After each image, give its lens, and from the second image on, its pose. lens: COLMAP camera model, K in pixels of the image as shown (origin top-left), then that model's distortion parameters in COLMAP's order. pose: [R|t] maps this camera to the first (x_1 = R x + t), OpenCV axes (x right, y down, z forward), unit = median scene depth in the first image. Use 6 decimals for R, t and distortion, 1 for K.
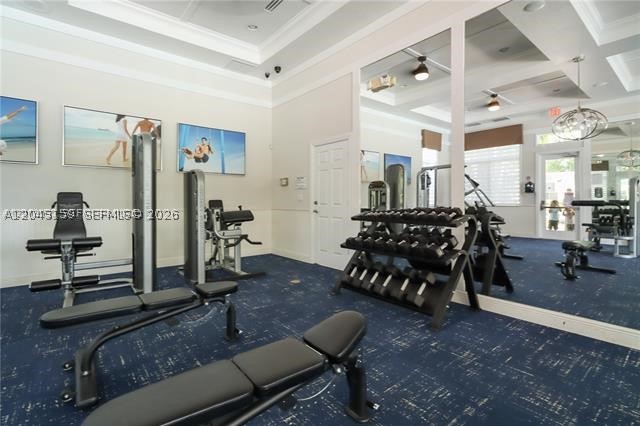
lens RADIAL K [[306.9, 0, 320.5], [0, 306.9, 210.0], [0, 0, 1]] dist [0.005486, 0.002957]
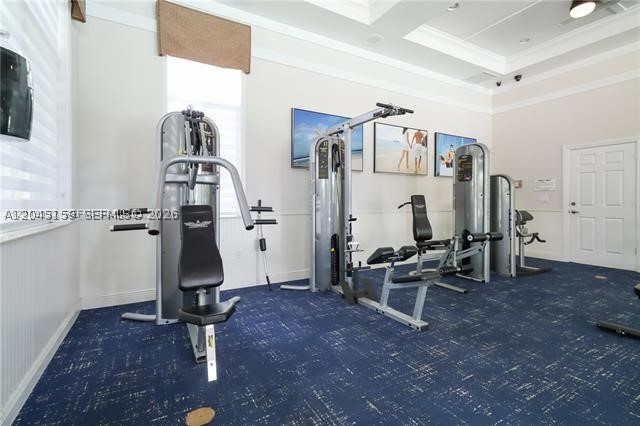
lens RADIAL K [[306.9, 0, 320.1], [0, 306.9, 211.0], [0, 0, 1]] dist [0.005486, 0.002957]
pose [[0.988332, -0.000703, -0.152315, -0.721774], [-0.000843, 0.999949, -0.010086, 0.012224], [0.152314, 0.010097, 0.988281, -0.162547]]
